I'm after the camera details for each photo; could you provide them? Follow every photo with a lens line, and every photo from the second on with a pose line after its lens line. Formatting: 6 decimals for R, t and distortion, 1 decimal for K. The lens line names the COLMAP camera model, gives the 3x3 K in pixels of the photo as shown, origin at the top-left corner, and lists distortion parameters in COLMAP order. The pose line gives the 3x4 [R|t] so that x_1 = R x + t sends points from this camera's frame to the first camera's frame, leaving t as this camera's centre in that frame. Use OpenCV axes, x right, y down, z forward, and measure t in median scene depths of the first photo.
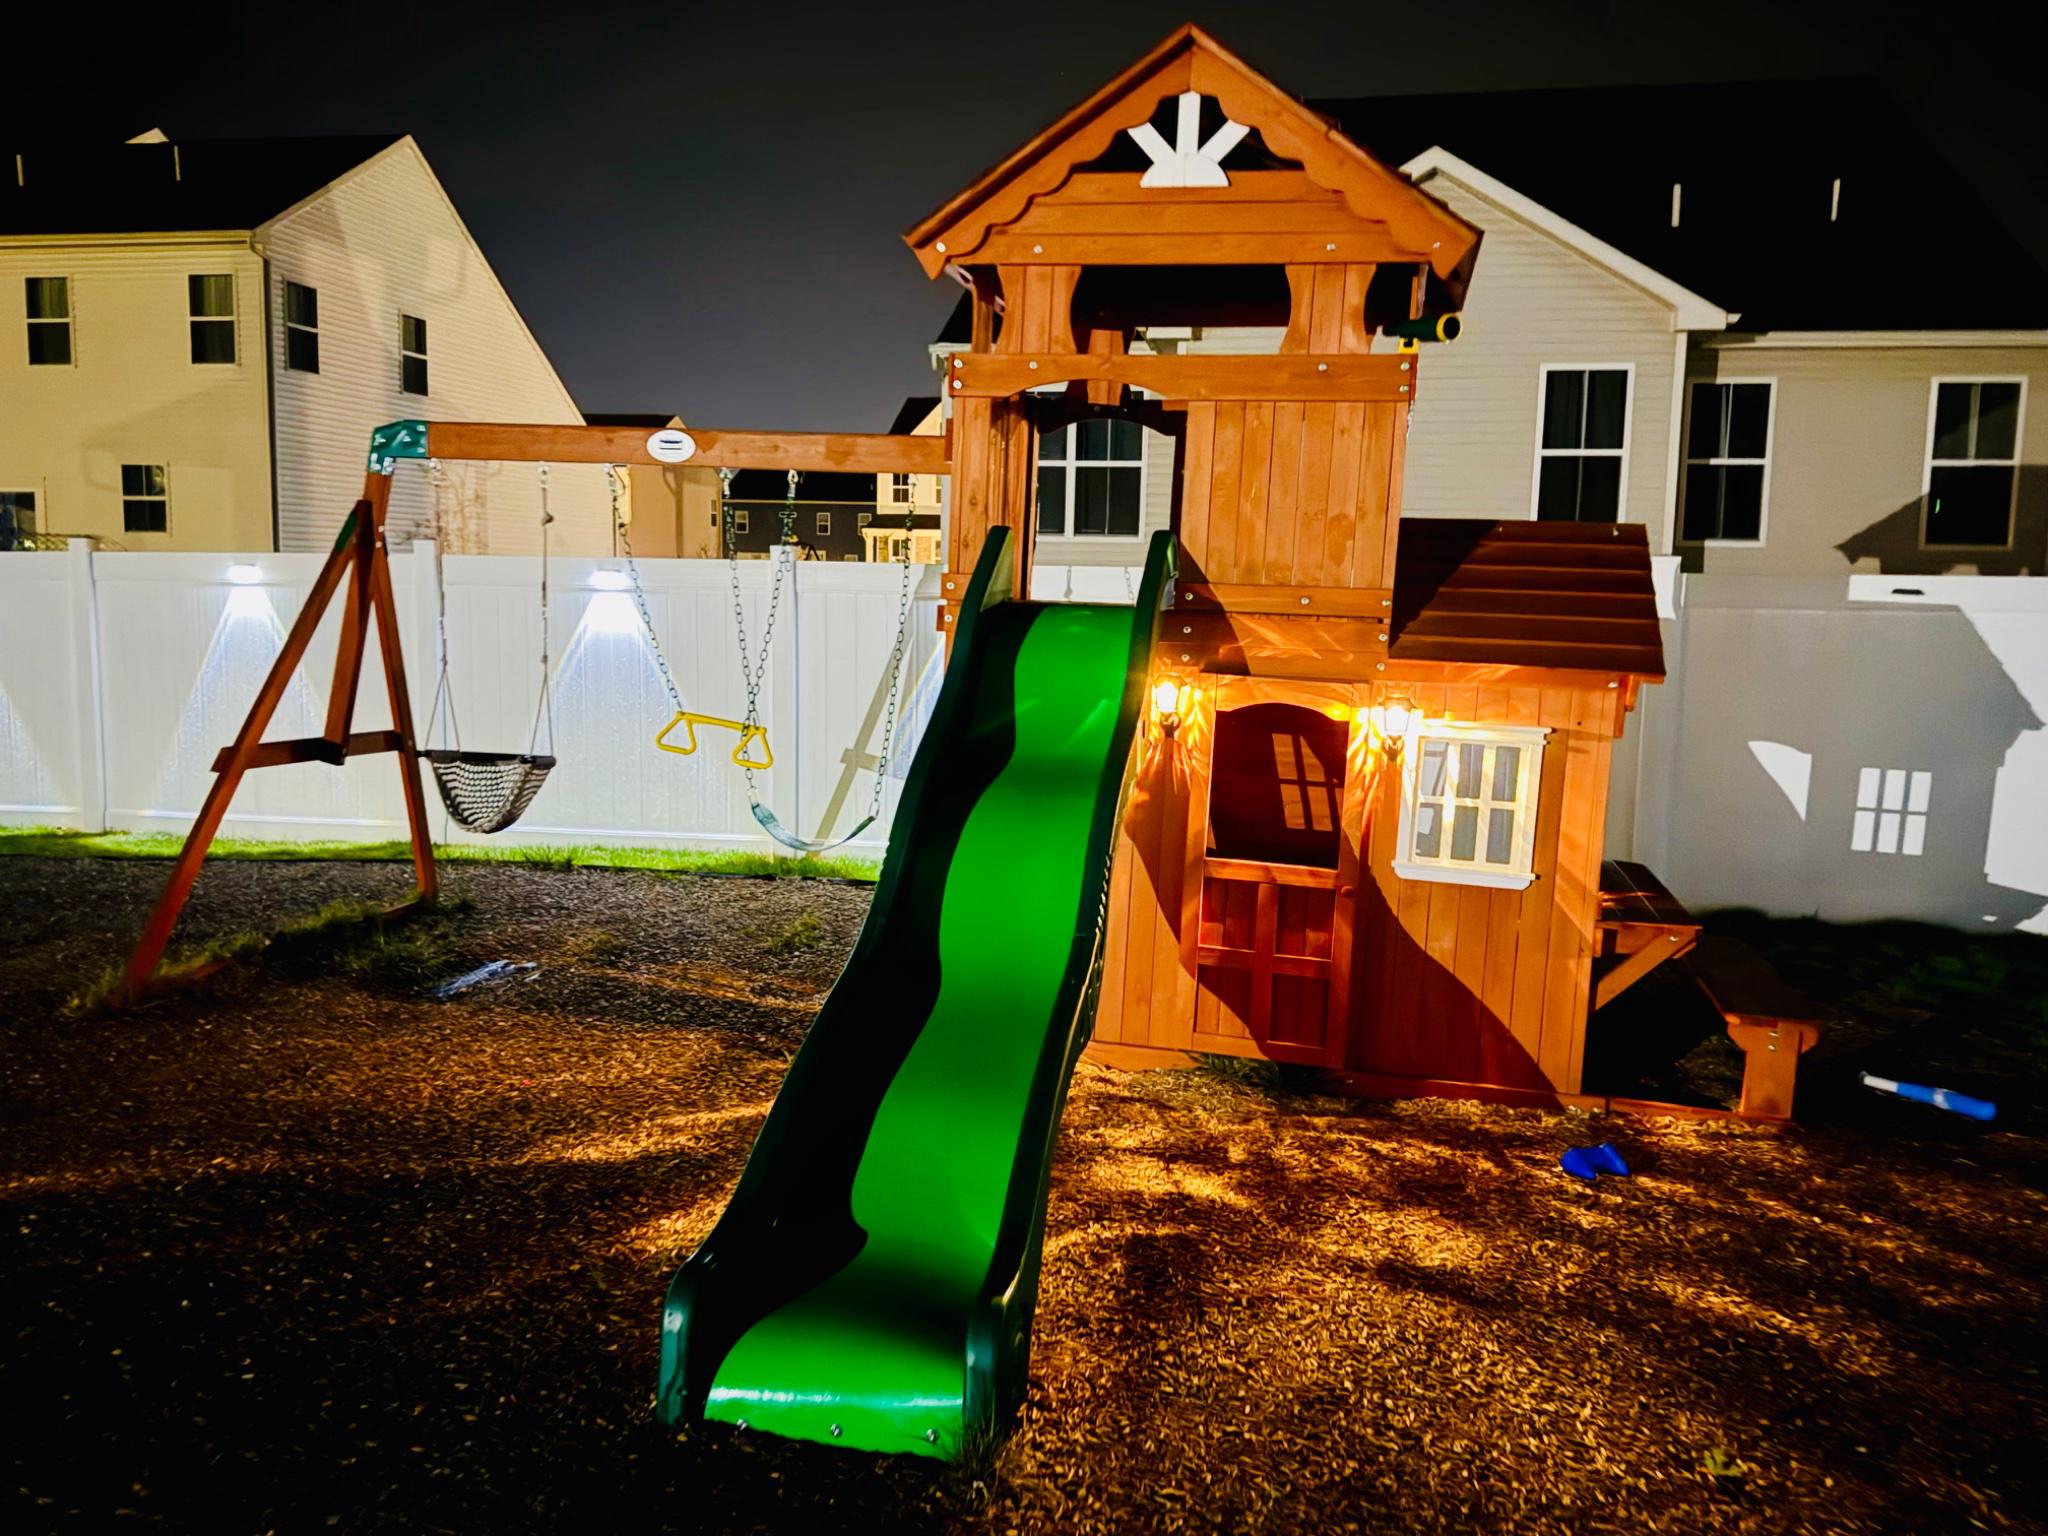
lens RADIAL K [[1617.3, 0, 1027.6], [0, 1617.3, 766.2], [0, 0, 1]] dist [0.072169, -0.024863]
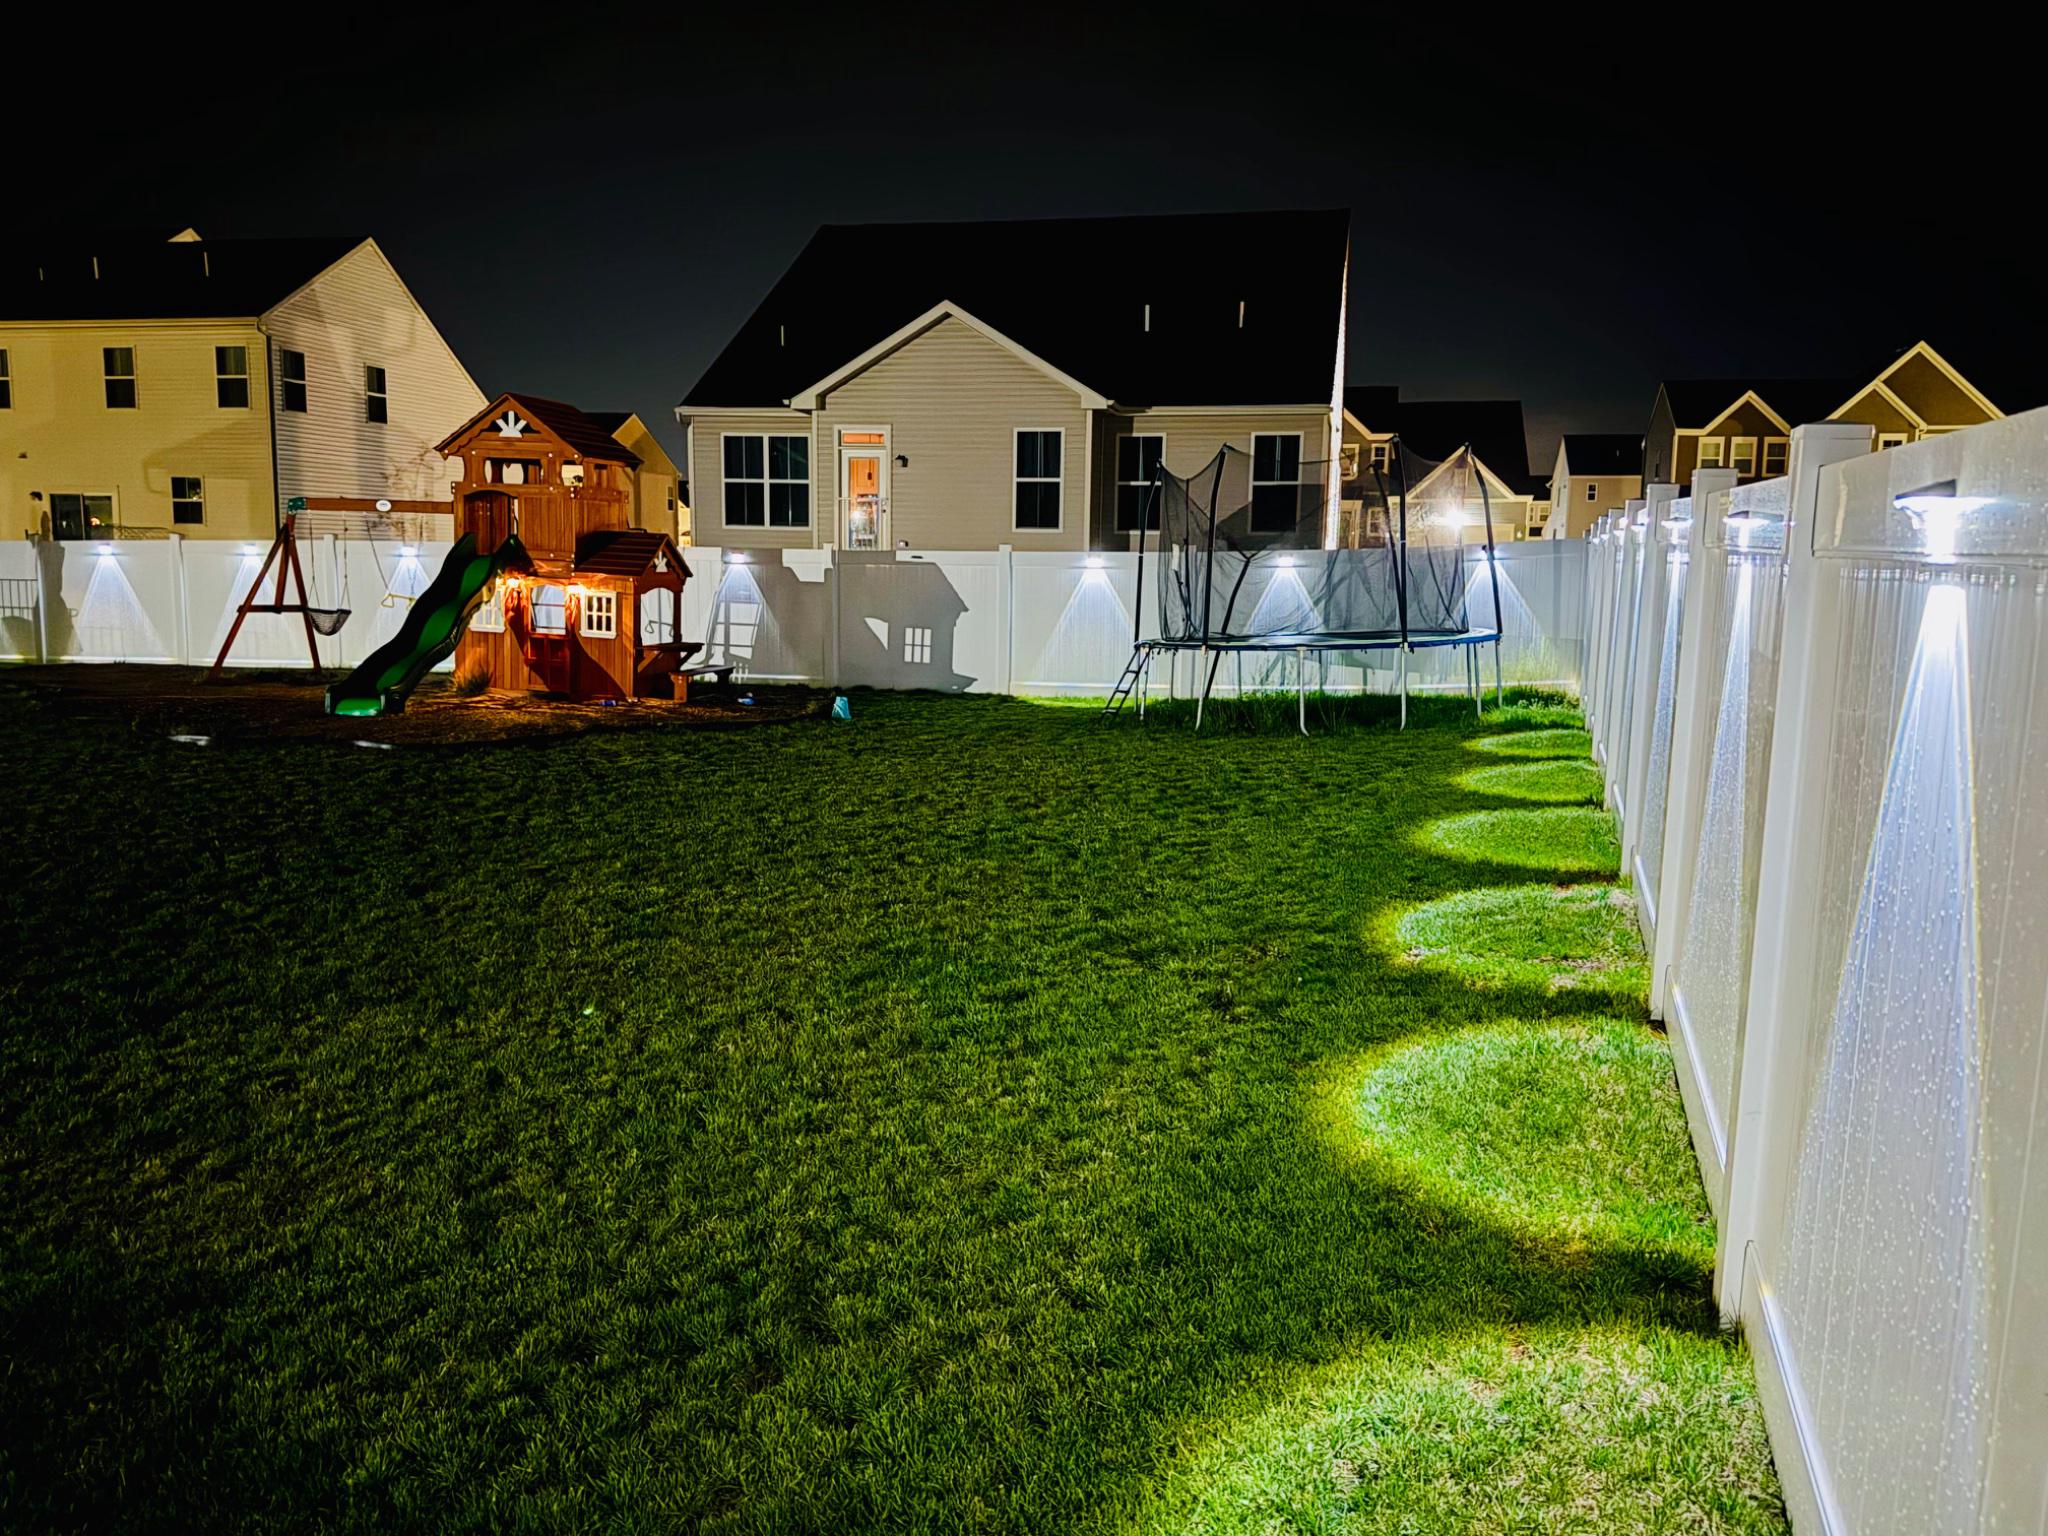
lens RADIAL K [[1617.3, 0, 1016.4], [0, 1617.3, 781.2], [0, 0, 1]] dist [0.072169, -0.024863]
pose [[0.999845, -0.002598, -0.017405, 0.329263], [0.002980, 0.999755, 0.021930, 0.082622], [0.017343, -0.021978, 0.999608, -0.665141]]
